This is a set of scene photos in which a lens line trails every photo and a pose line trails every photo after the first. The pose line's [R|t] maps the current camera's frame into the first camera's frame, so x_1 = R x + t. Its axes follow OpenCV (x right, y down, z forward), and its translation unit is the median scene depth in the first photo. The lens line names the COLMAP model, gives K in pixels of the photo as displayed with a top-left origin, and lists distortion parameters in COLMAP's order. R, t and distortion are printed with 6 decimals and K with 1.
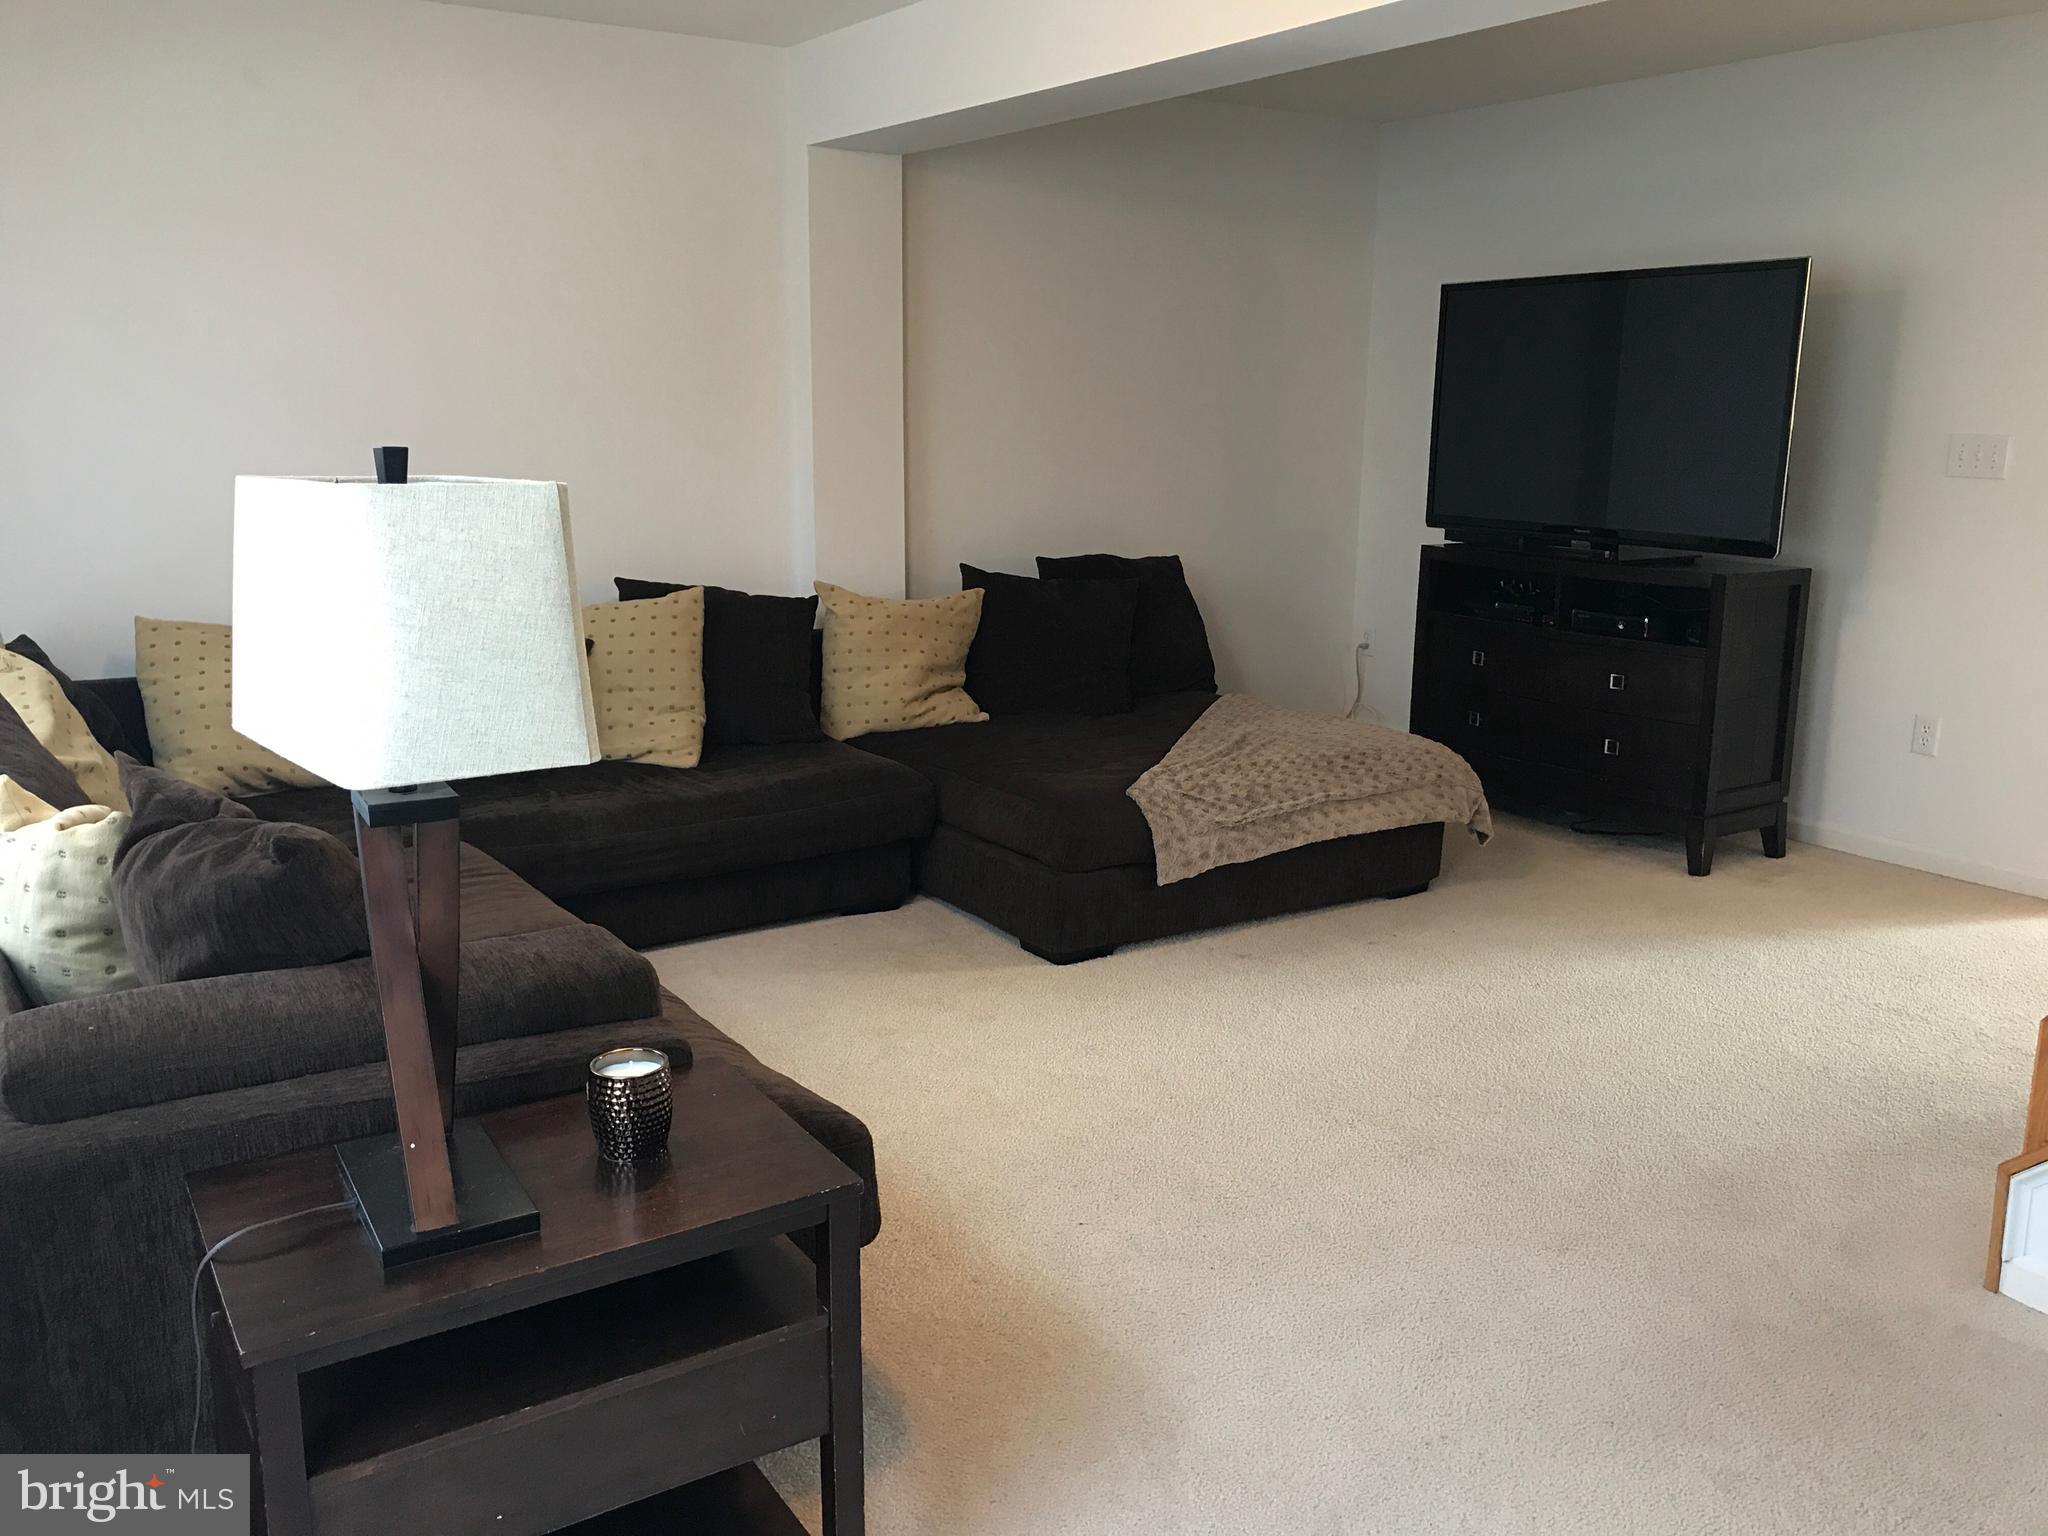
lens RADIAL K [[1687.3, 0, 1016.0], [0, 1687.3, 771.6], [0, 0, 1]] dist [0.031462, -0.031902]
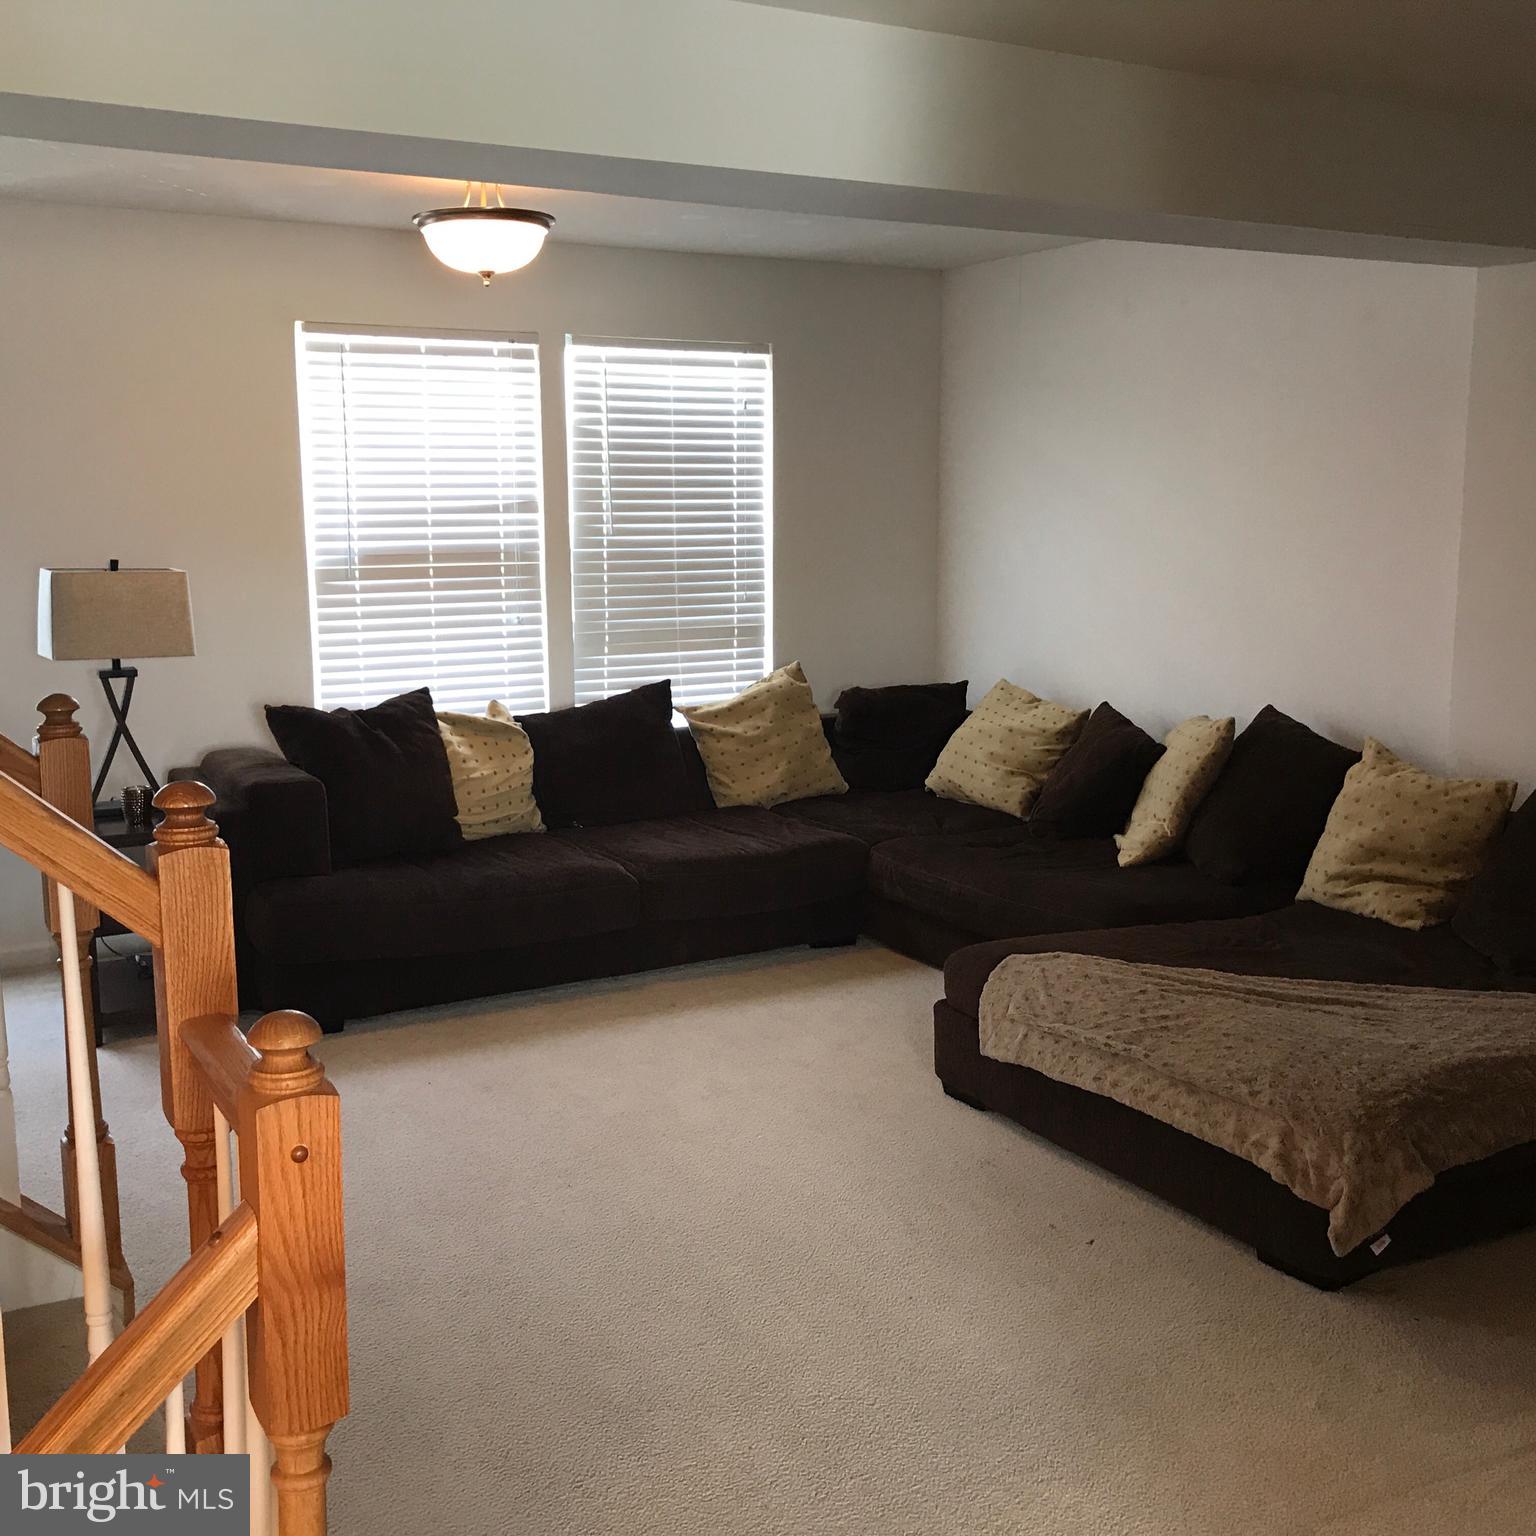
lens RADIAL K [[1688.2, 0, 767.6], [0, 1688.2, 763.1], [0, 0, 1]] dist [0.032578, 0.000000]
pose [[-0.043539, 0.150654, -0.987627, 0.894164], [-0.214414, 0.964120, 0.156521, -0.190219], [0.975772, 0.218576, -0.009675, 0.754274]]
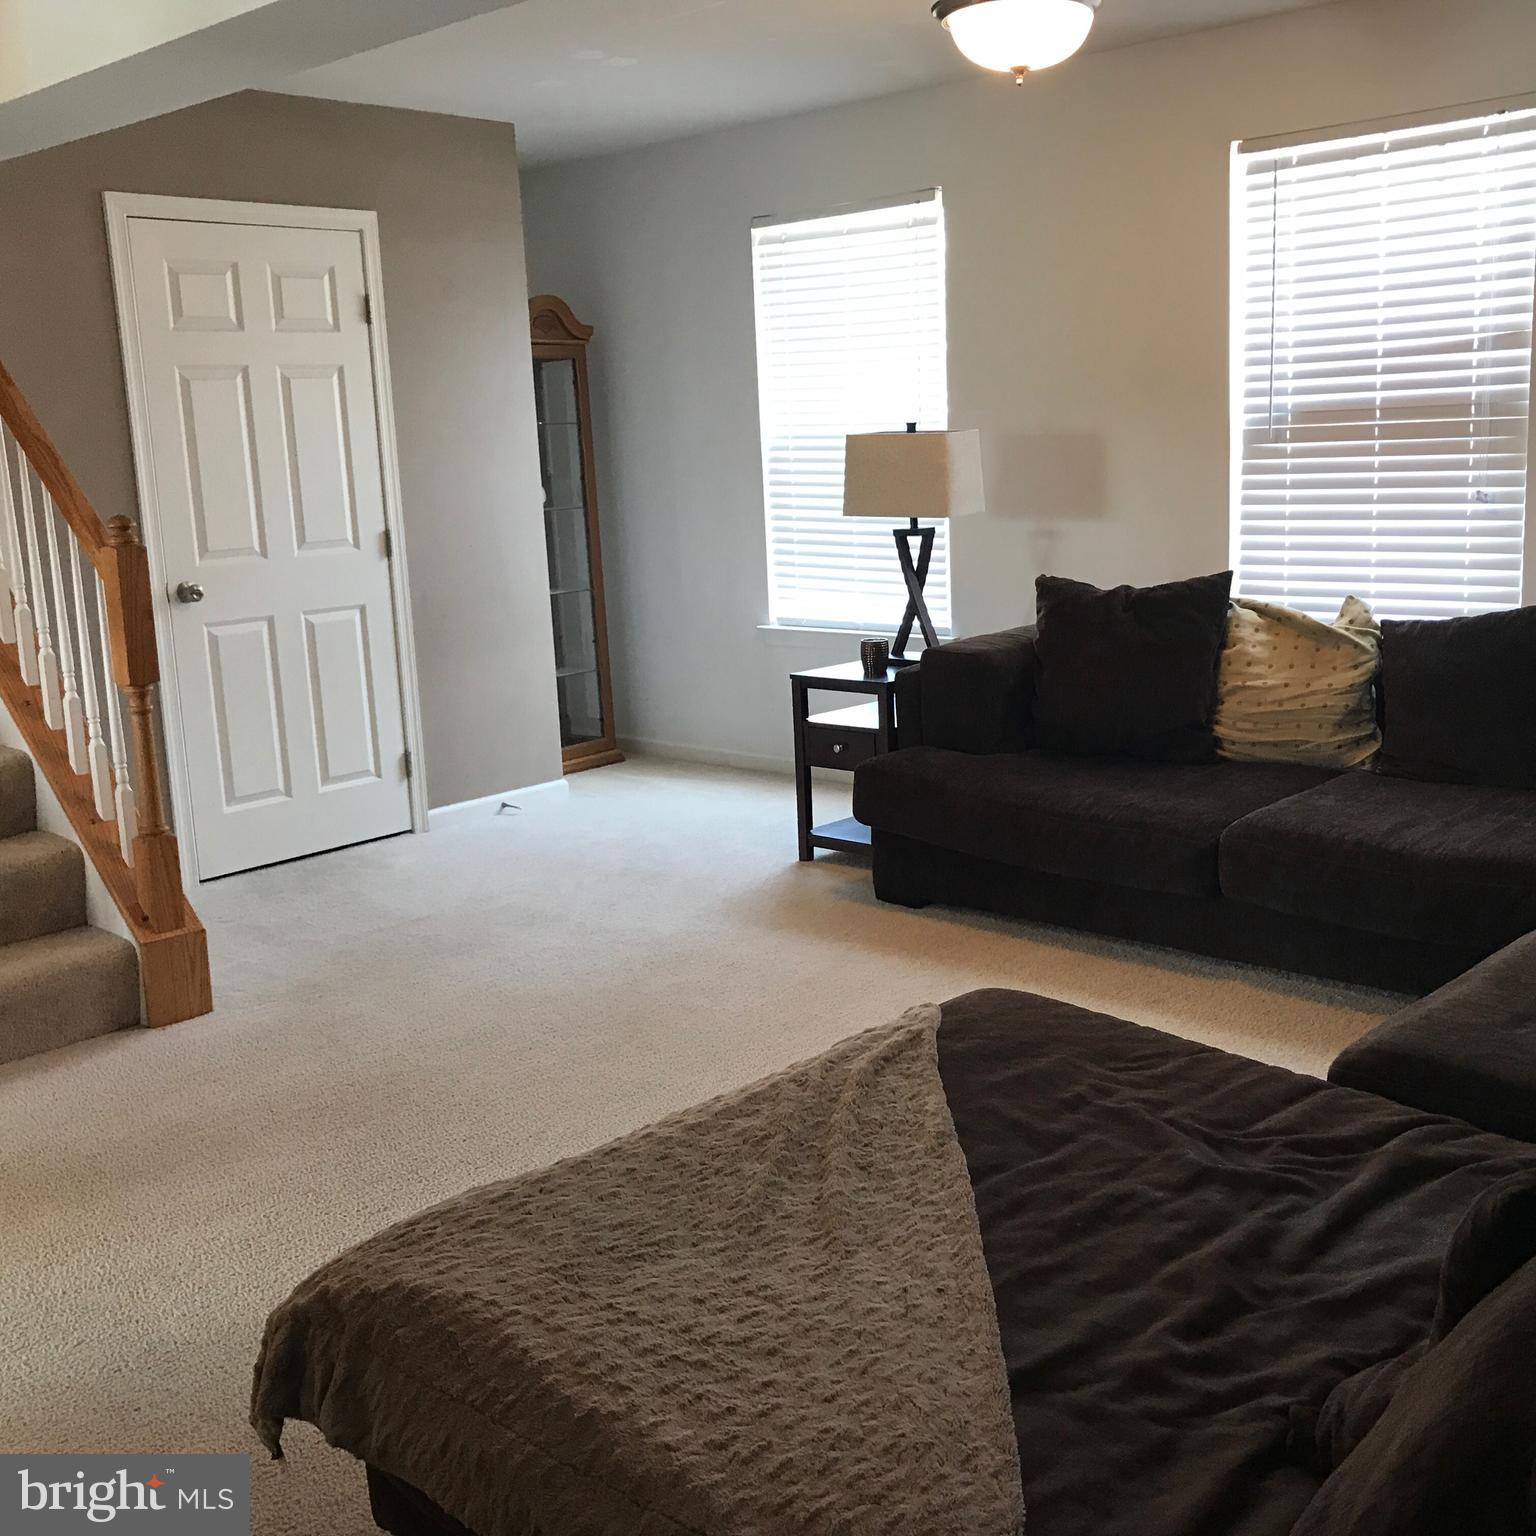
lens RADIAL K [[1688.2, 0, 766.8], [0, 1688.2, 761.7], [0, 0, 1]] dist [0.032578, 0.000000]
pose [[-0.966249, 0.091106, -0.240961, 0.248662], [-0.014057, 0.915335, 0.402449, -0.299765], [0.257225, 0.392253, -0.883161, 1.349055]]
